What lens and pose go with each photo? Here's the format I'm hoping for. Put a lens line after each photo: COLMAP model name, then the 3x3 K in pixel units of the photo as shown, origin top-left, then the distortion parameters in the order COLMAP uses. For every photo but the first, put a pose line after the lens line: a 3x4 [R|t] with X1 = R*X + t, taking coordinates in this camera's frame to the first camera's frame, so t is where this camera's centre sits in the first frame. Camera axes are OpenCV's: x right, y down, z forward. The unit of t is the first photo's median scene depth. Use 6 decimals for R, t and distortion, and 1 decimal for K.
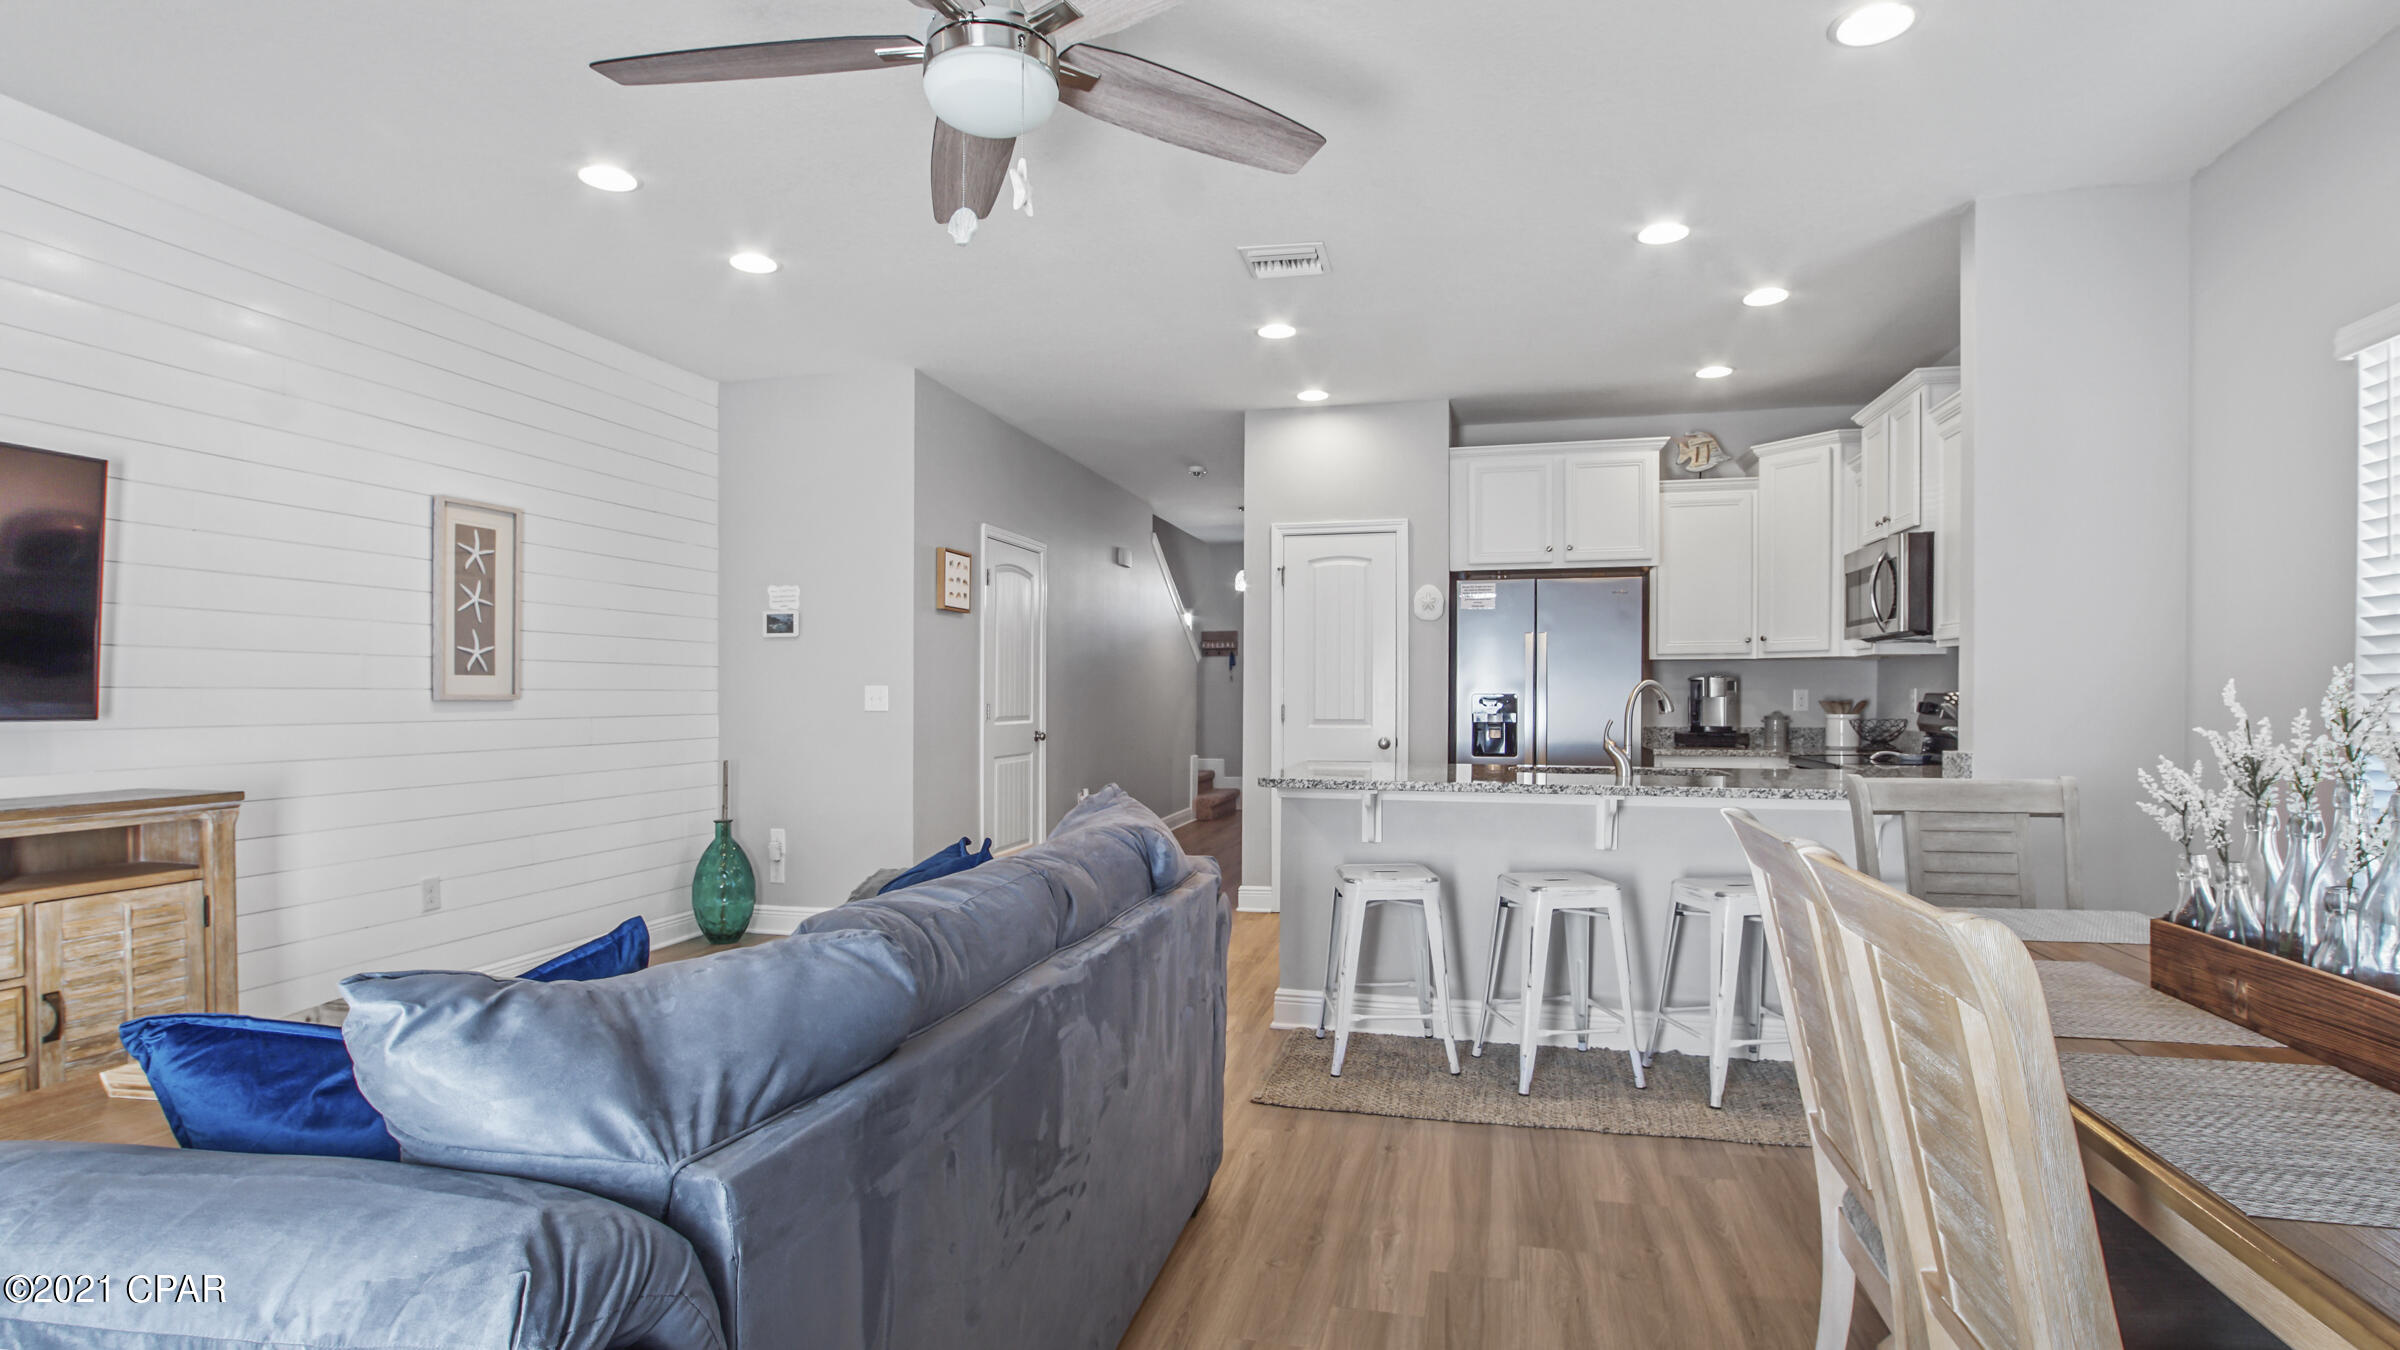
lens RADIAL K [[1097.6, 0, 1198.7], [0, 1097.6, 694.0], [0, 0, 1]] dist [-0.040917, 0.007456]
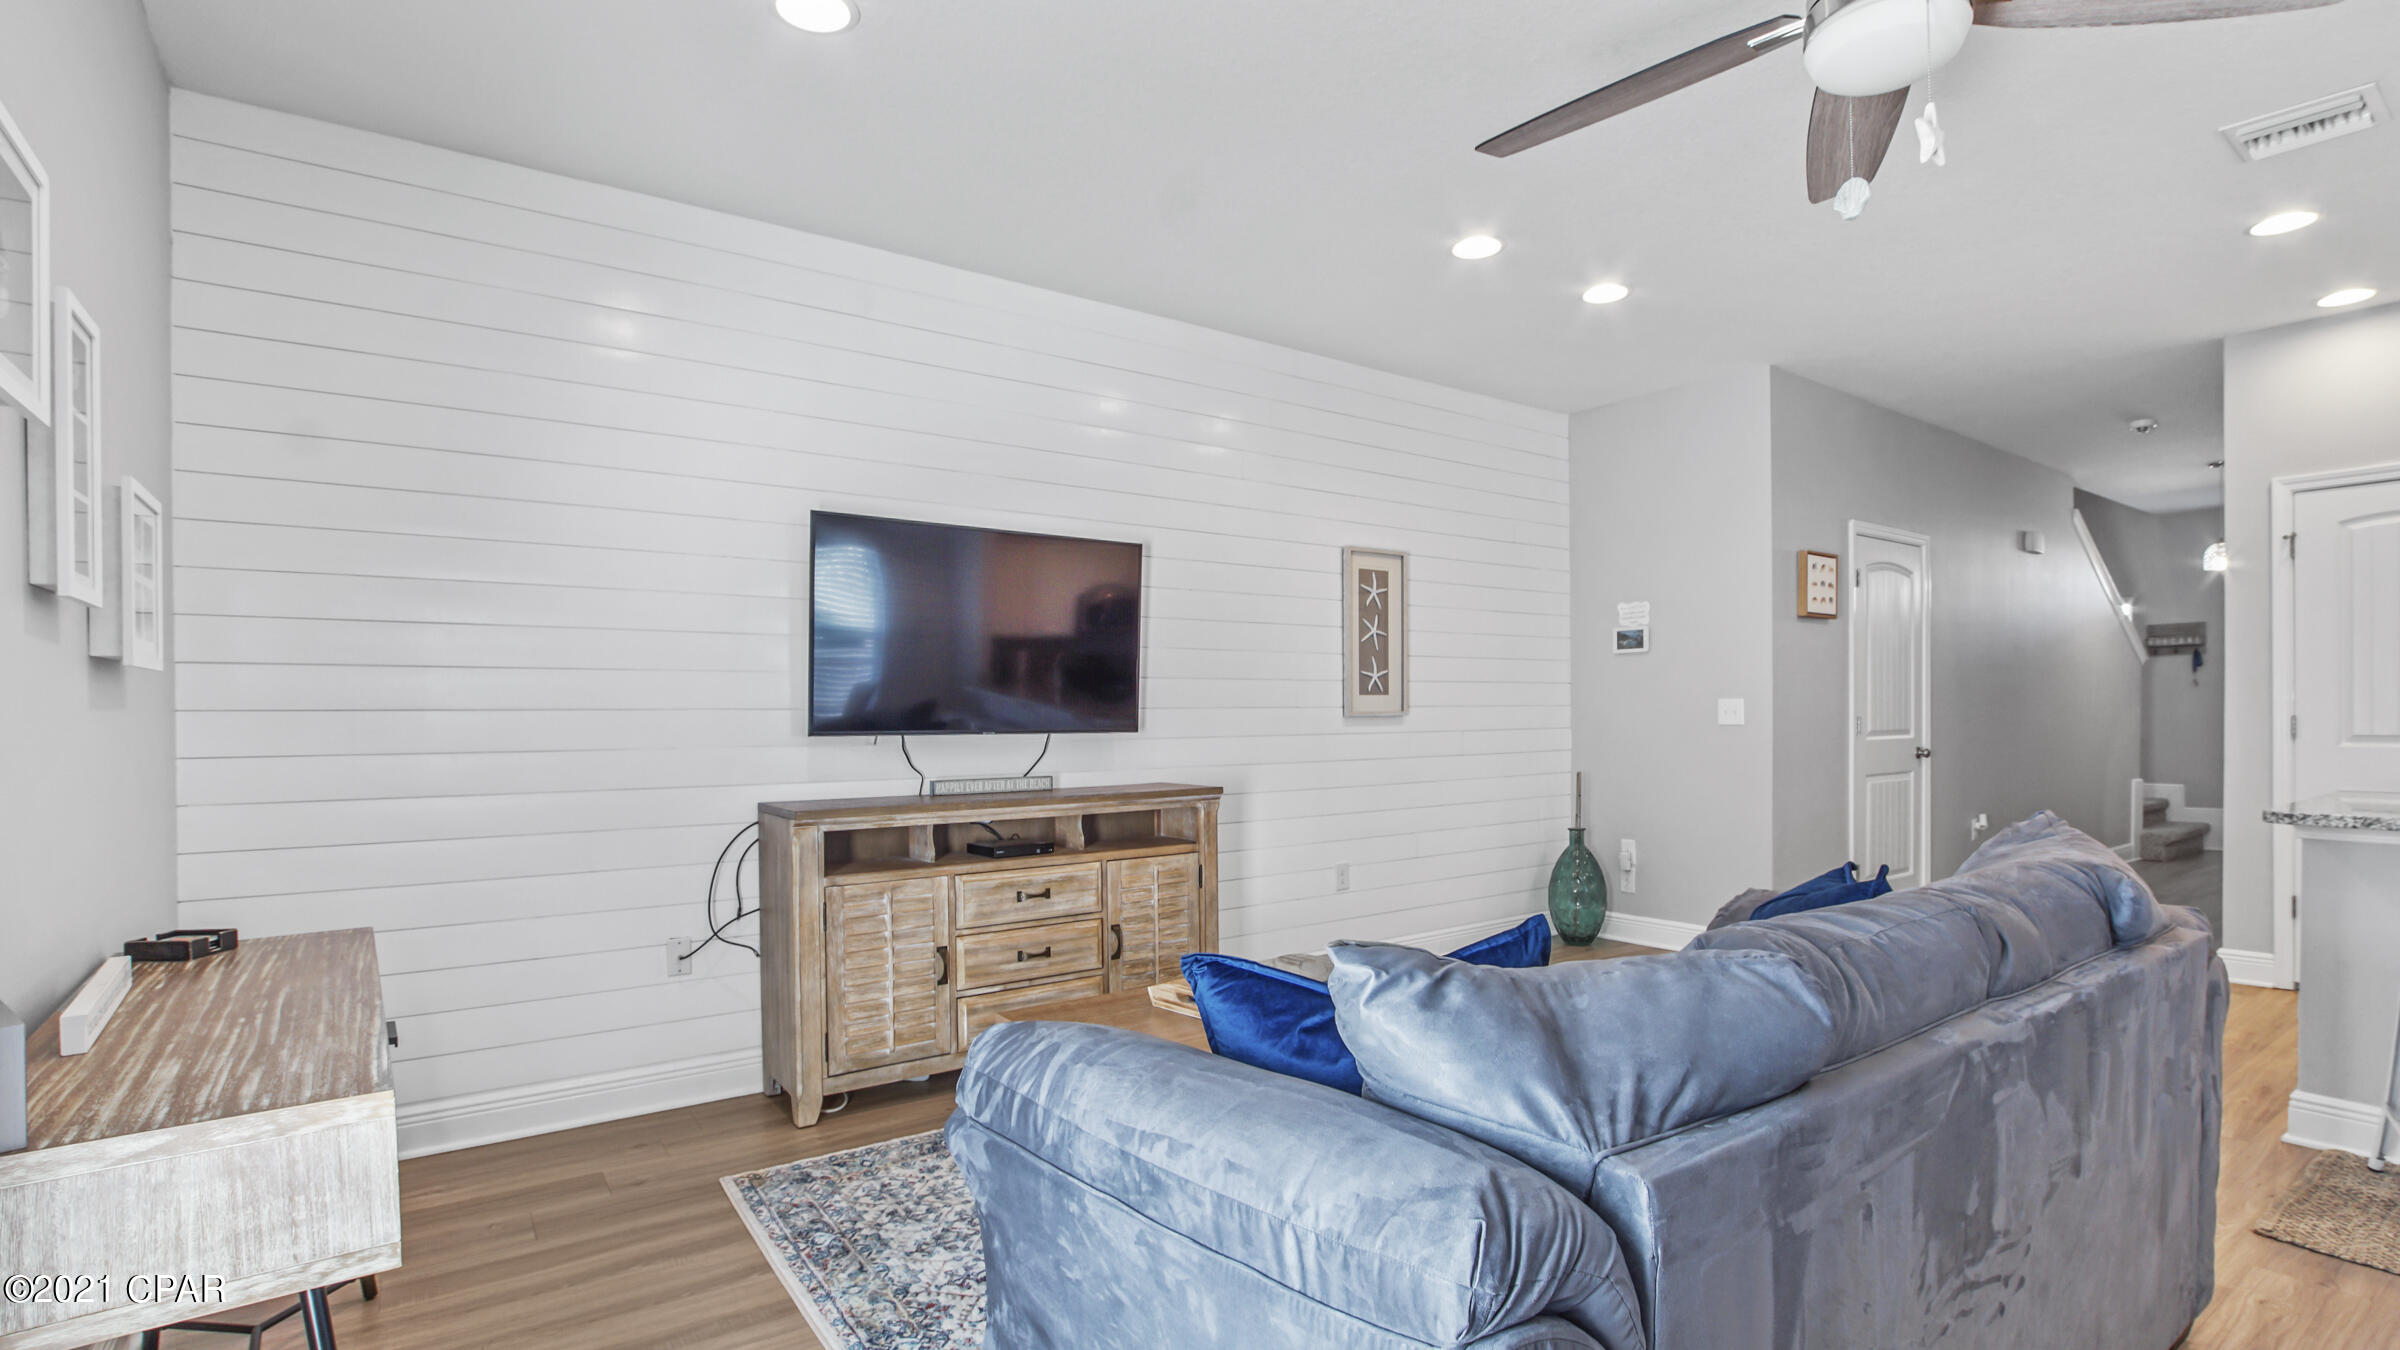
lens RADIAL K [[1059.7, 0, 1197.8], [0, 1059.7, 707.5], [0, 0, 1]] dist [-0.044908, 0.010661]
pose [[0.778711, -0.010254, -0.627299, -0.103881], [0.010257, 0.999941, -0.003612, -0.001610], [0.627299, -0.003622, 0.778770, -0.031371]]
